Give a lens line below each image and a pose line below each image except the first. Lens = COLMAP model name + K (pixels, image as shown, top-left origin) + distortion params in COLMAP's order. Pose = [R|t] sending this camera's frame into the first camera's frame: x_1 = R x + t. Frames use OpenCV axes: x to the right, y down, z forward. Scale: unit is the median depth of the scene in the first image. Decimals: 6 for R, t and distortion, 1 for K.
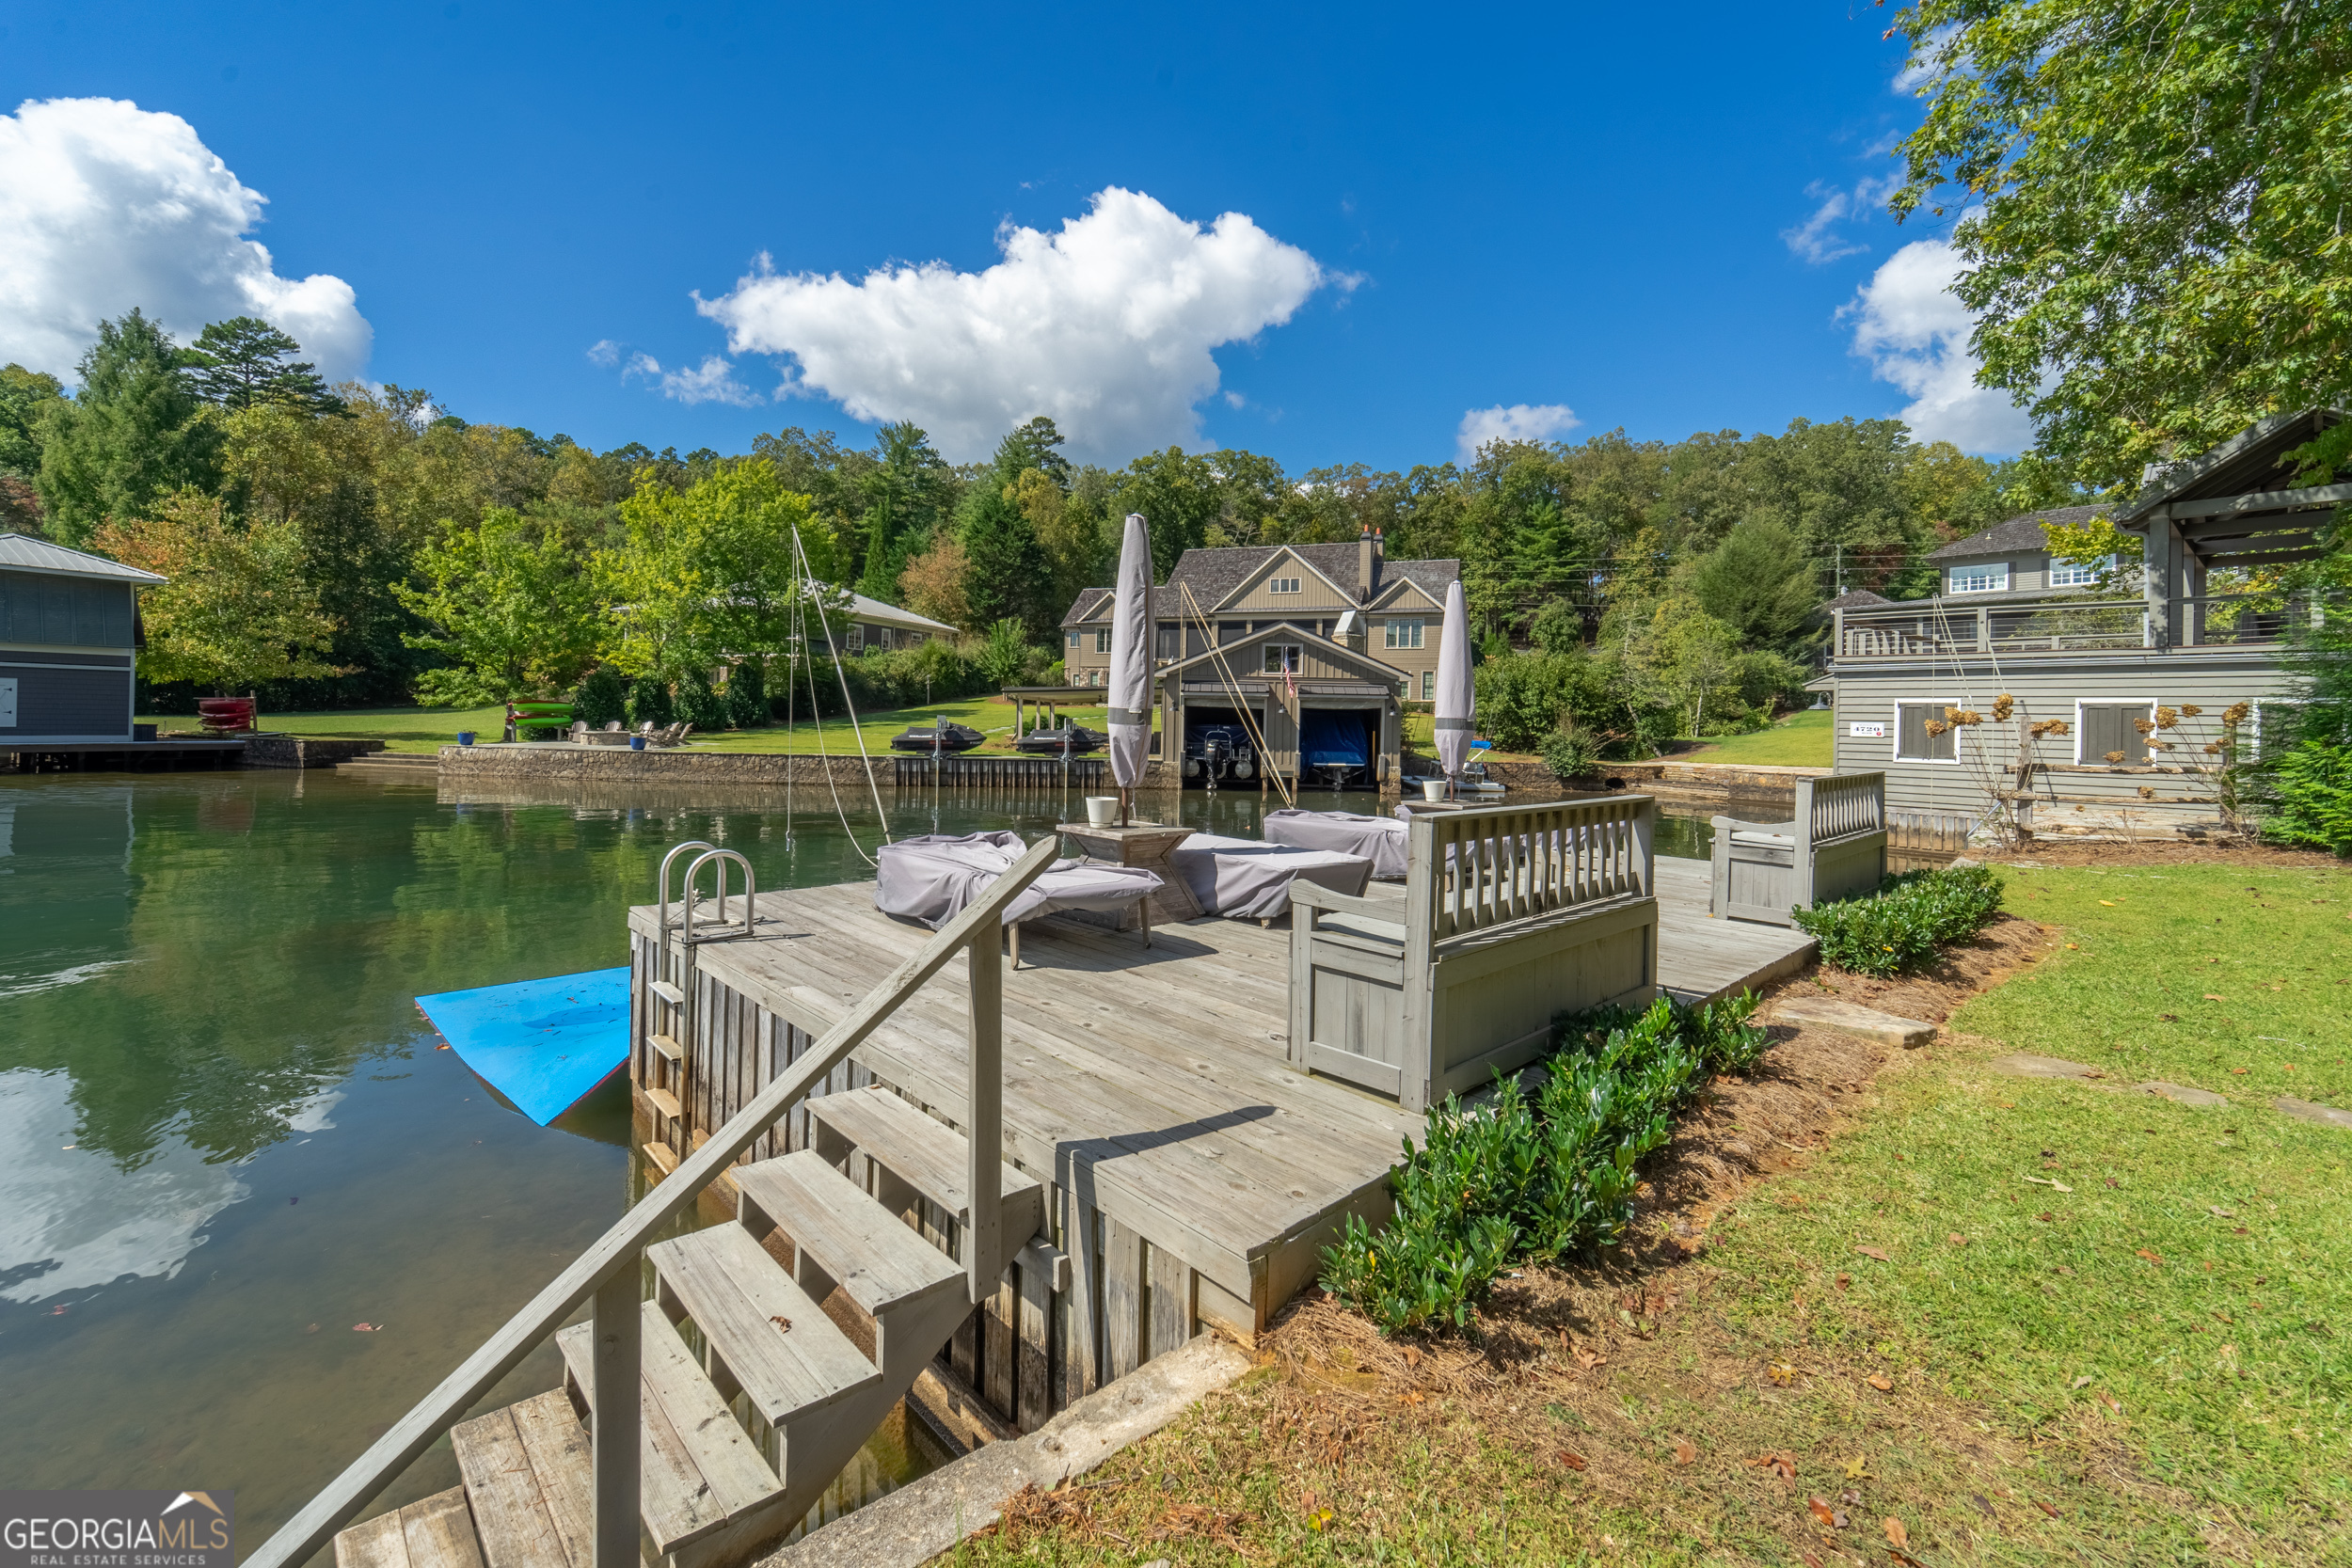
lens RADIAL K [[963.3, 0, 1189.0], [0, 963.3, 782.0], [0, 0, 1]] dist [0.001449, -0.000101]
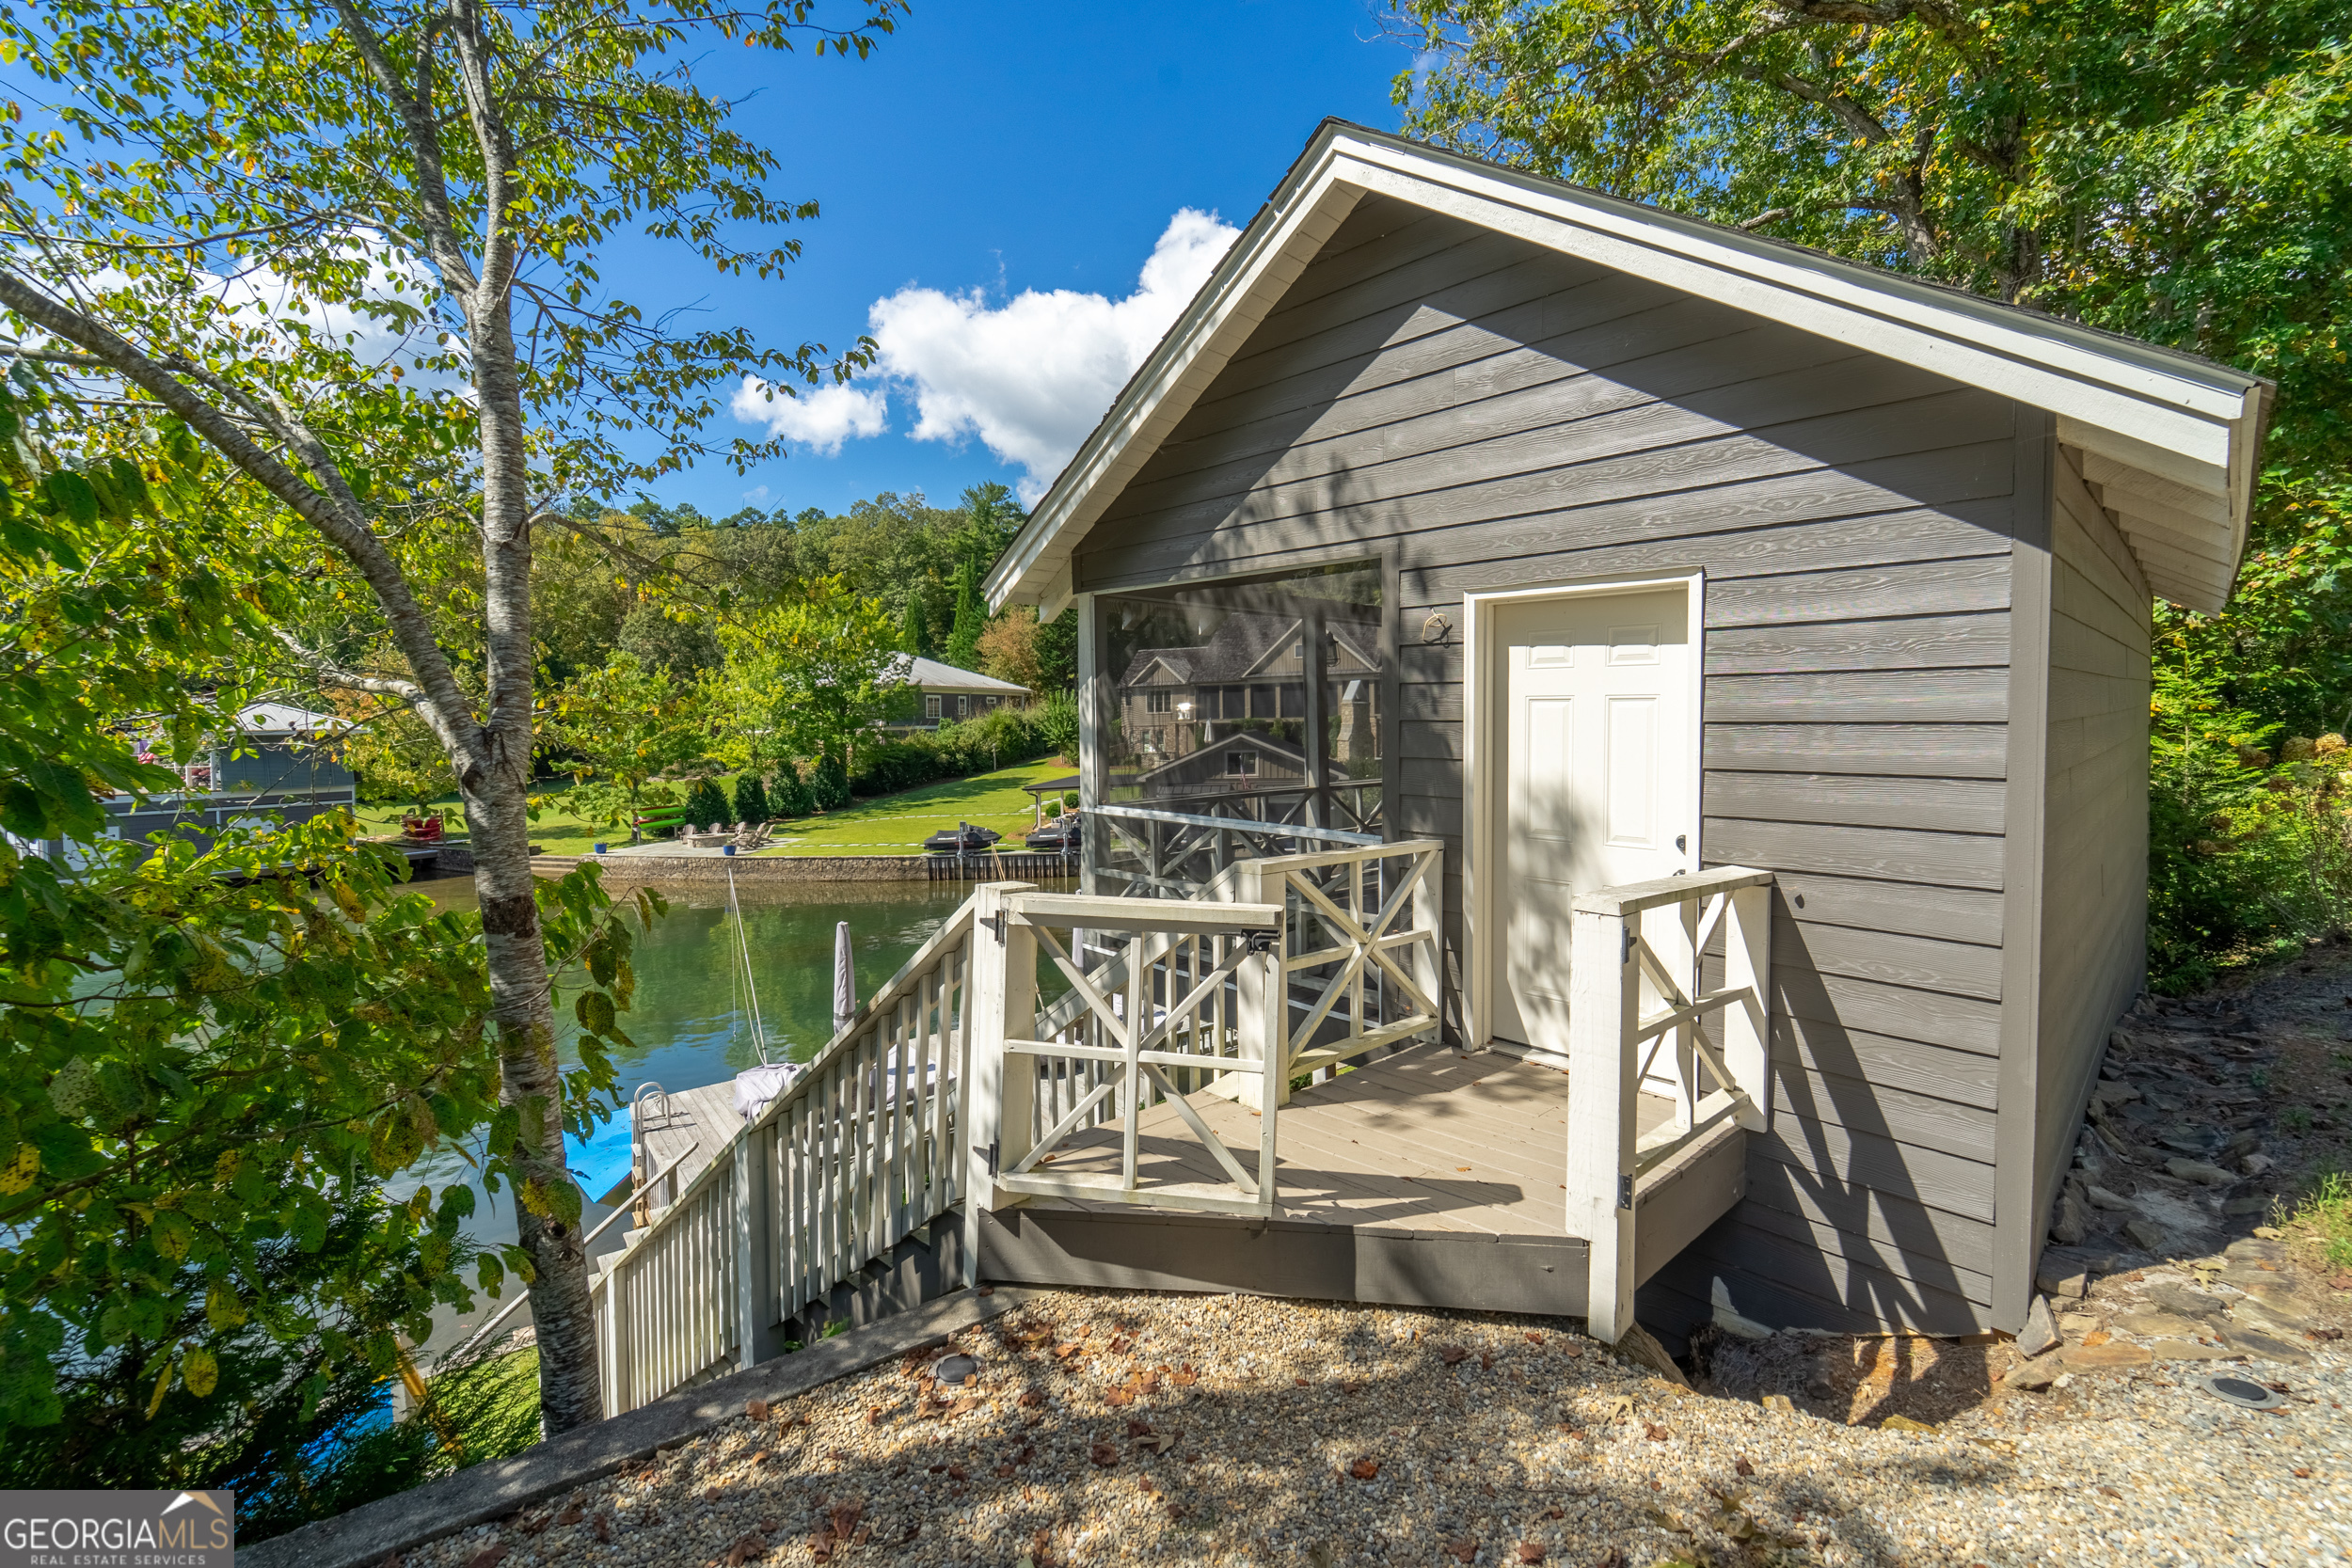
lens RADIAL K [[1016.3, 0, 1218.9], [0, 1016.3, 756.5], [0, 0, 1]] dist [0.006184, -0.001802]
pose [[0.993558, -0.042281, -0.105137, 0.106003], [0.039447, 0.998804, -0.028890, -0.052299], [0.106233, 0.024556, 0.994038, -0.129375]]
